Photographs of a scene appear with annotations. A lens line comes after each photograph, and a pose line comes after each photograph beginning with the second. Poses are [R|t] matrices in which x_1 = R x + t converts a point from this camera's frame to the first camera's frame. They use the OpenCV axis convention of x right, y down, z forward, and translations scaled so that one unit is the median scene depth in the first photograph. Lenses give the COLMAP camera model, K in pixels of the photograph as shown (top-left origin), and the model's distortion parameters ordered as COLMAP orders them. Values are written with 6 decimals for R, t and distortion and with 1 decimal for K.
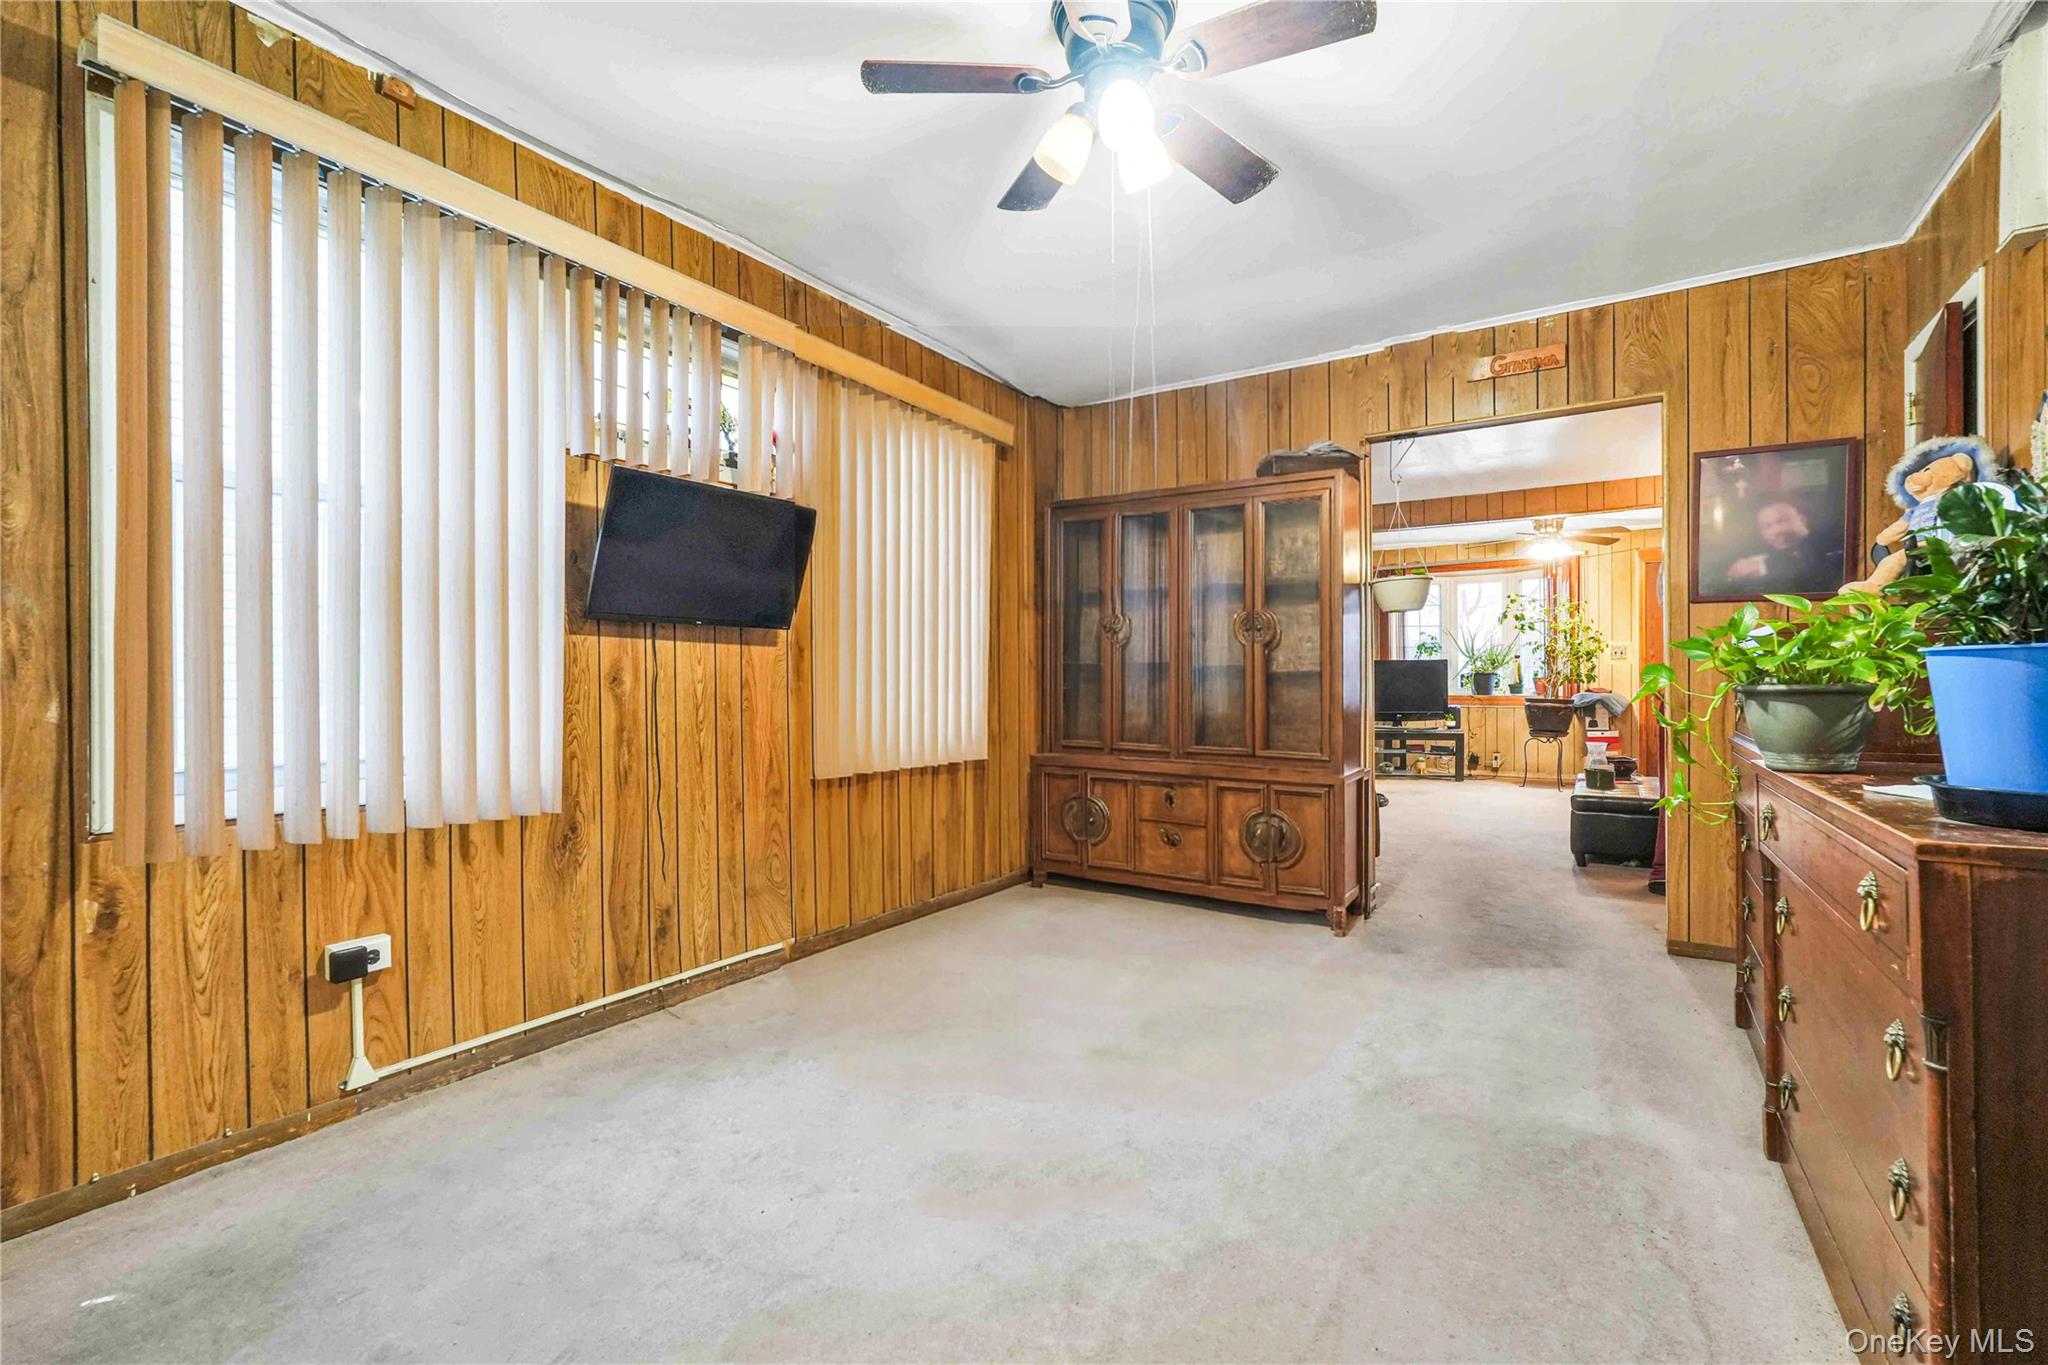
lens RADIAL K [[878.2, 0, 1023.9], [0, 878.2, 676.1], [0, 0, 1]] dist [0.001088, -0.000021]
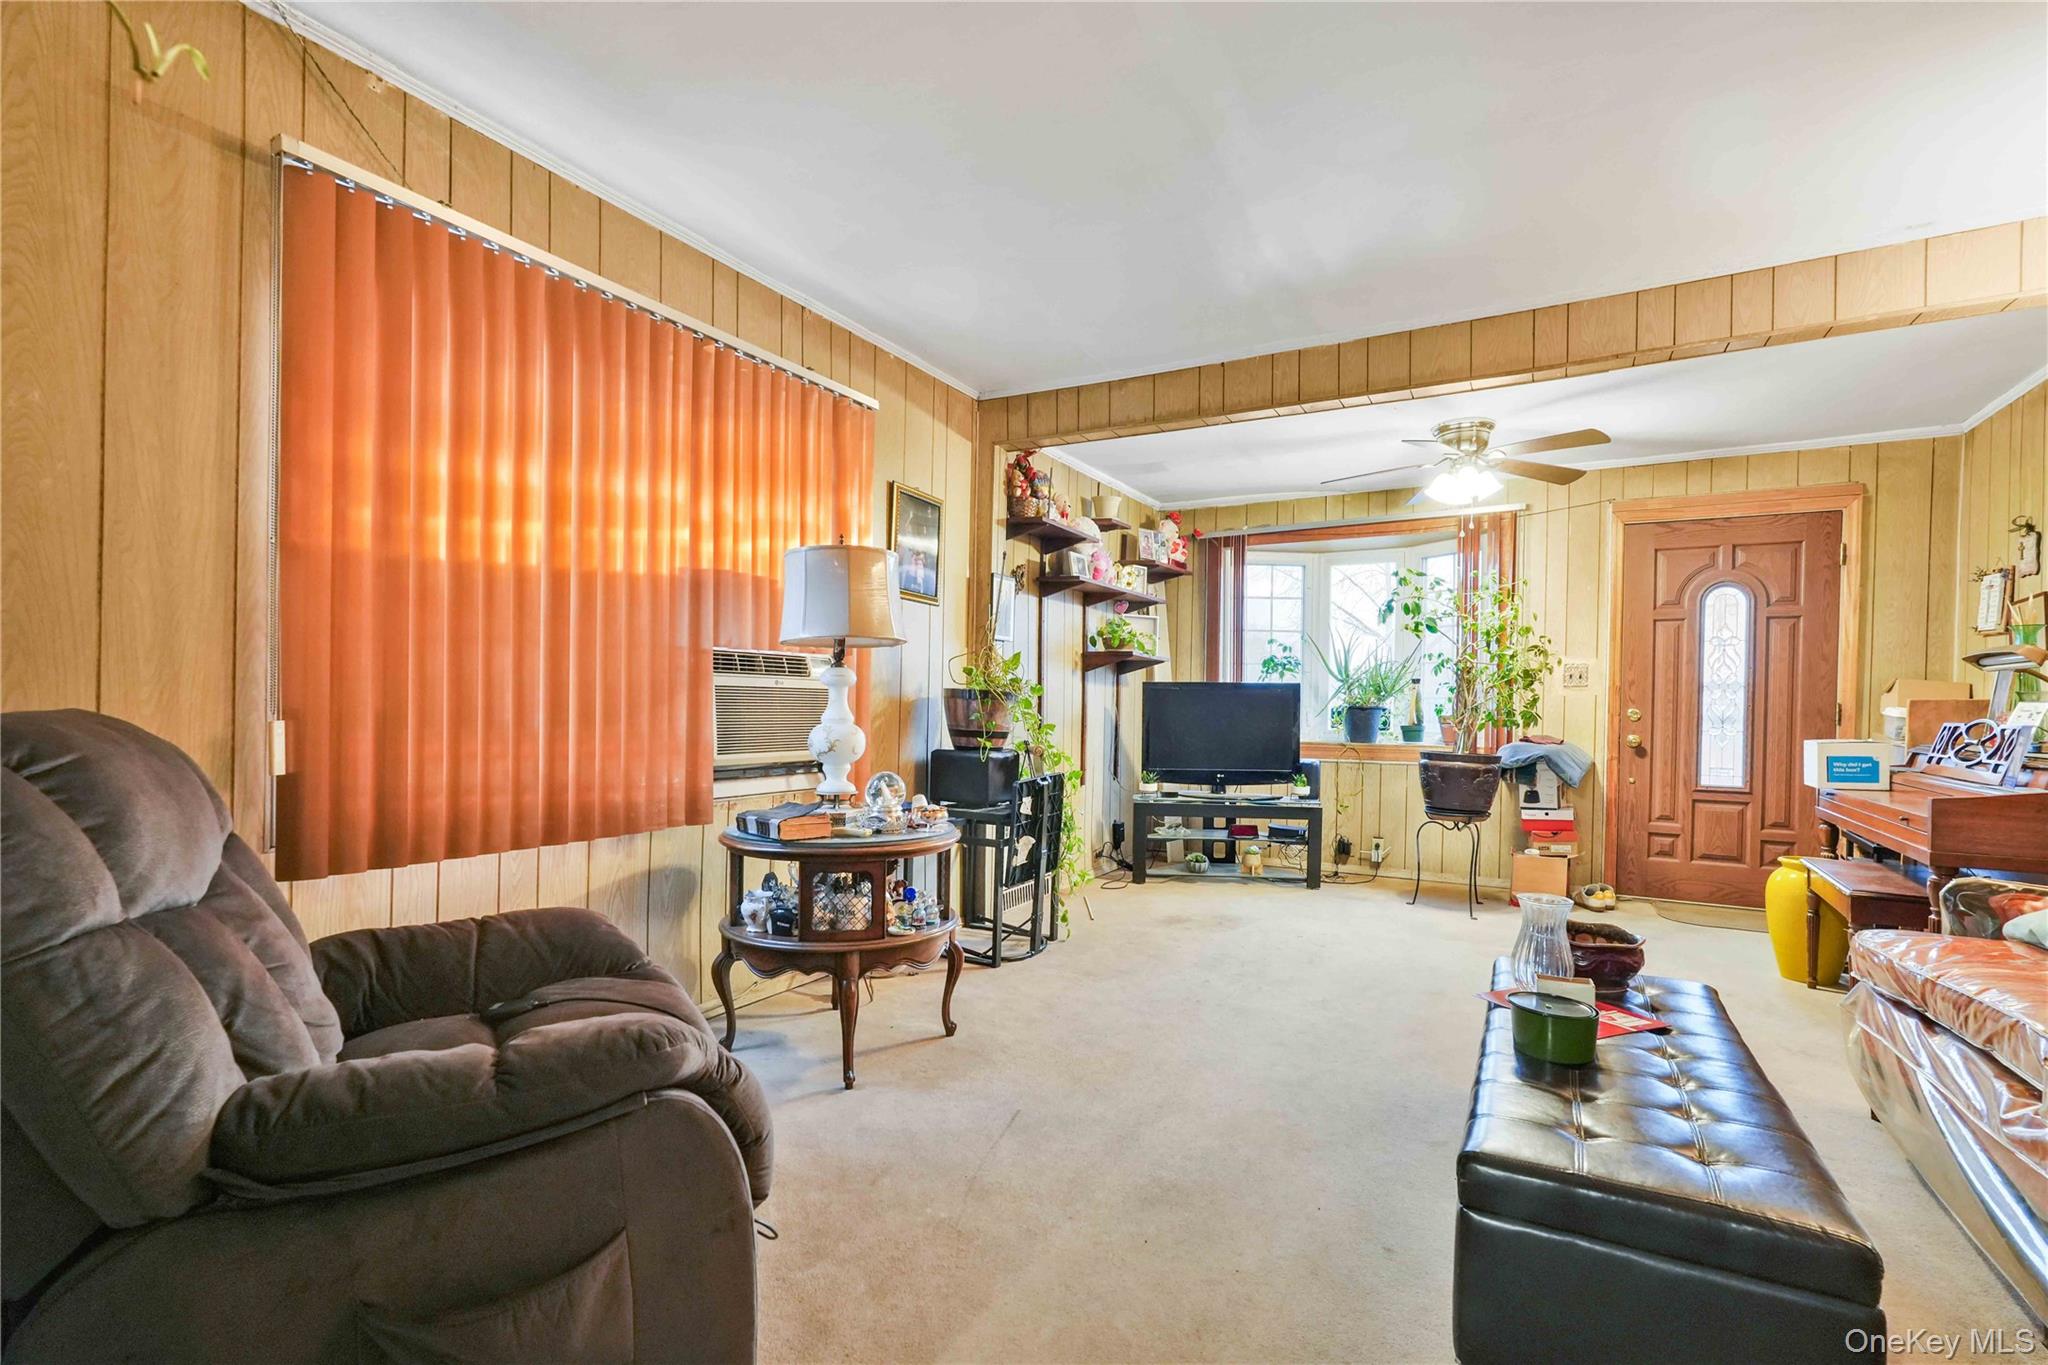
lens RADIAL K [[947.0, 0, 1009.0], [0, 947.0, 722.1], [0, 0, 1]] dist [-0.002190, -0.000040]
pose [[0.997359, 0.015183, 0.071019, 0.248785], [-0.016519, 0.999697, 0.018260, -0.000892], [-0.070720, -0.019385, 0.997308, 0.386936]]
